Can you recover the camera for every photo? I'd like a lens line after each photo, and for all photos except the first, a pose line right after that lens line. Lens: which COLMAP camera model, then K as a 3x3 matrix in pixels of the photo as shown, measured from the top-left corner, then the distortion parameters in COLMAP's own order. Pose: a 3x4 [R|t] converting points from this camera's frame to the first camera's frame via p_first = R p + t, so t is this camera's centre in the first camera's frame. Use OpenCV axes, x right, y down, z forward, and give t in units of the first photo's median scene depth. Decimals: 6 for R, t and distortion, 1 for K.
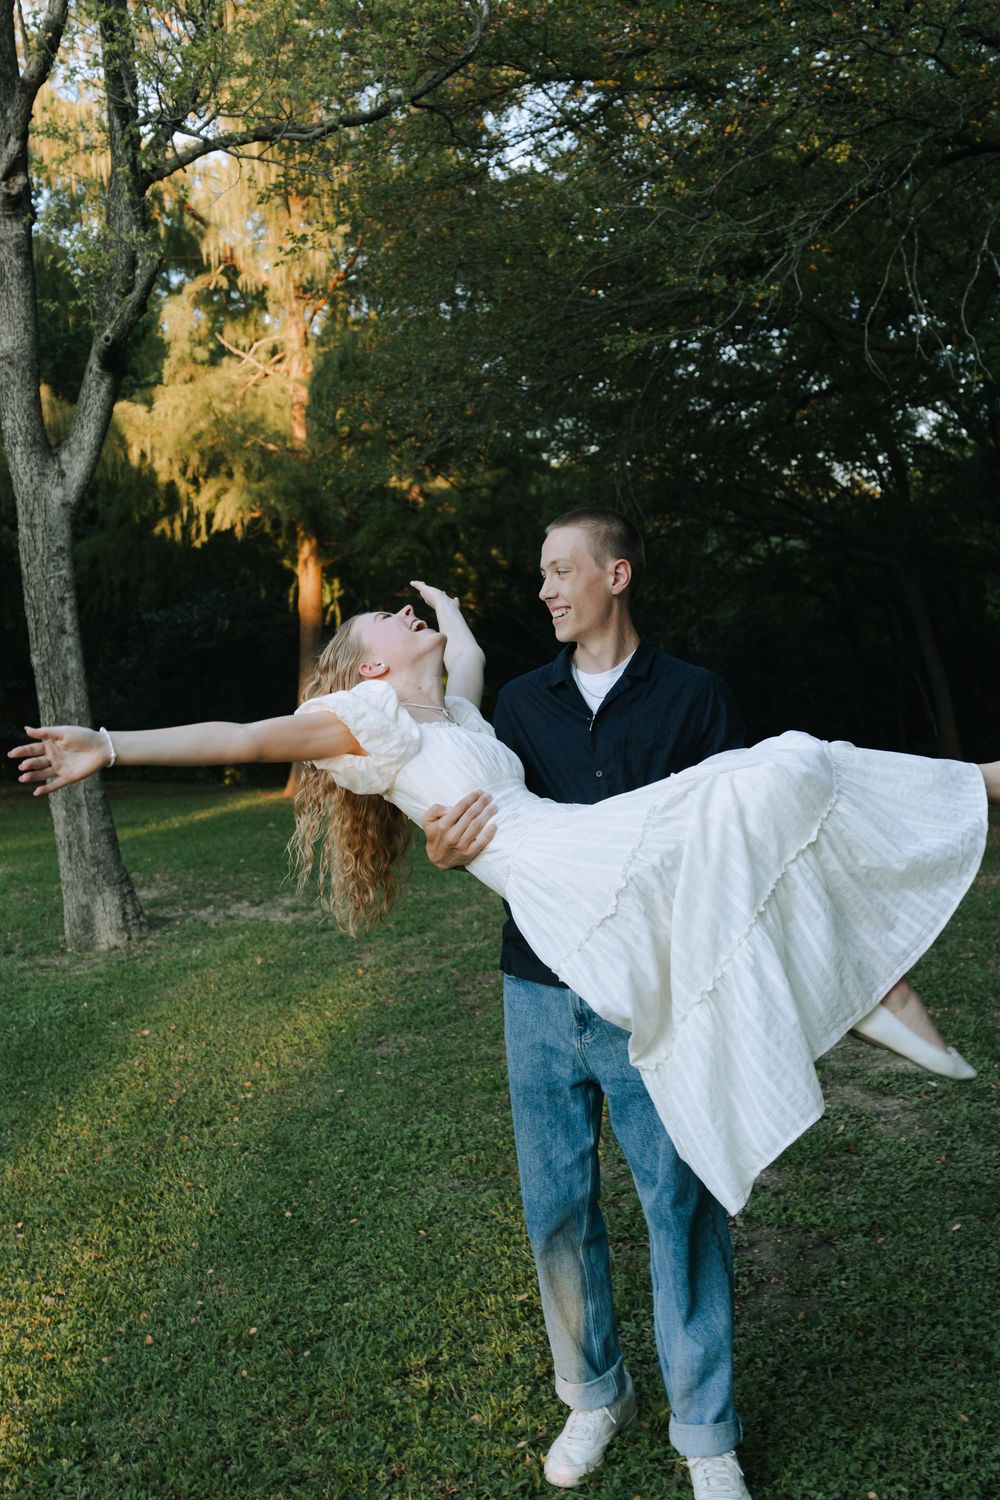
lens RADIAL K [[1649.0, 0, 502.7], [0, 1649.0, 768.9], [0, 0, 1]] dist [-0.000348, 0.018439]
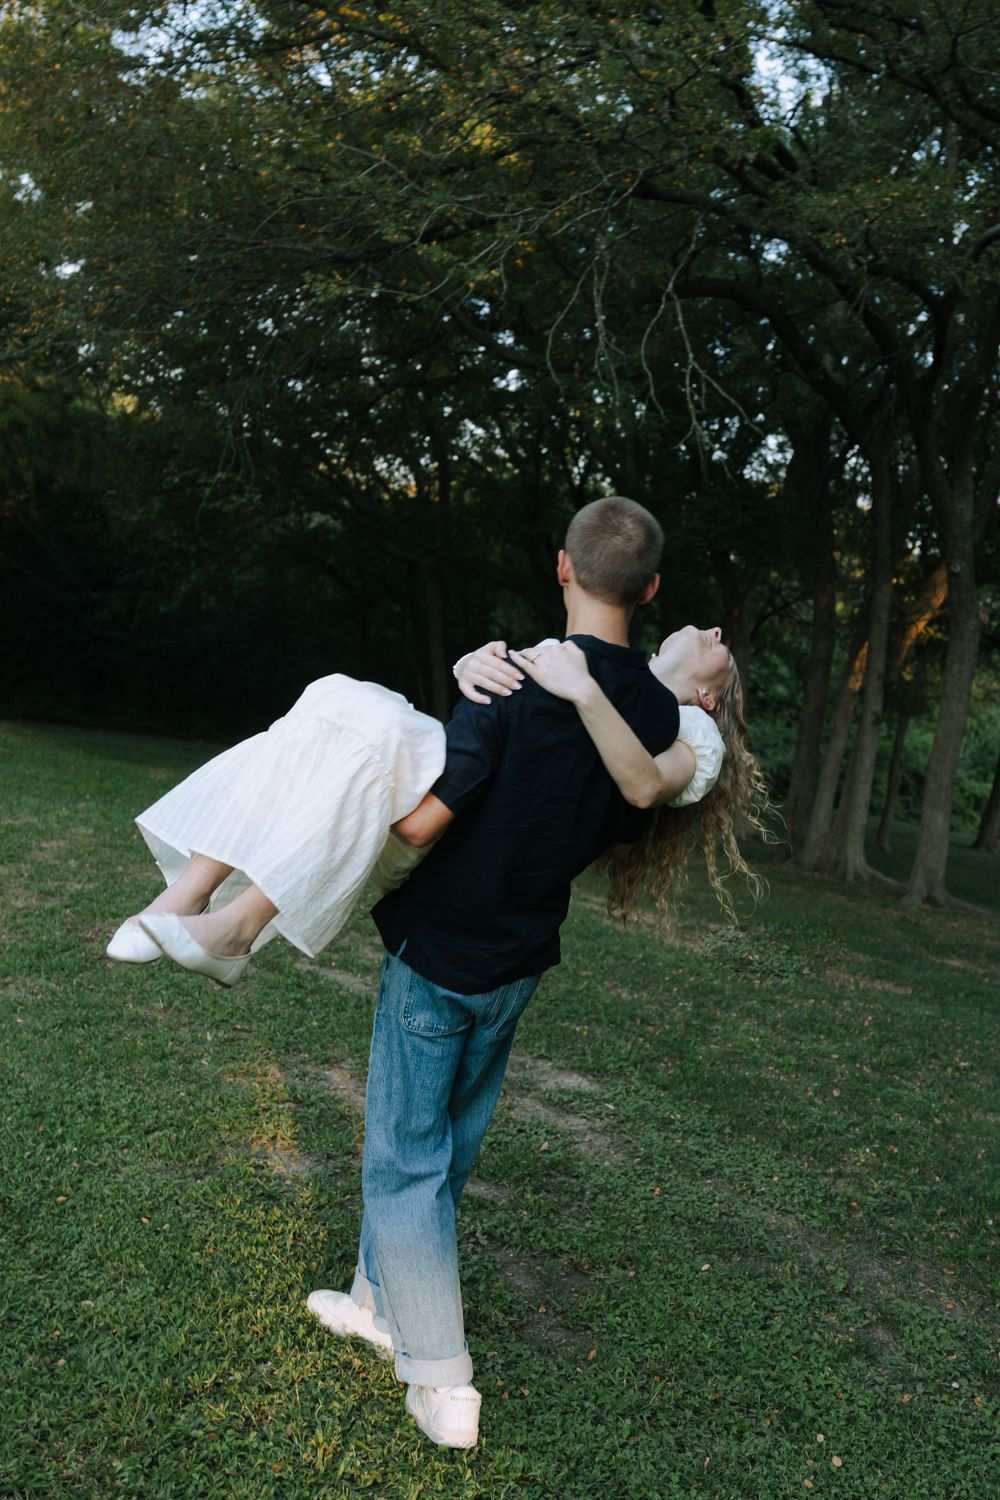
lens RADIAL K [[1649.0, 0, 502.7], [0, 1649.0, 768.9], [0, 0, 1]] dist [-0.000348, 0.018439]
pose [[0.931053, 0.178205, 0.318406, -0.172131], [-0.184229, 0.982818, -0.011356, 0.016780], [-0.314959, -0.048087, 0.947886, 0.103344]]
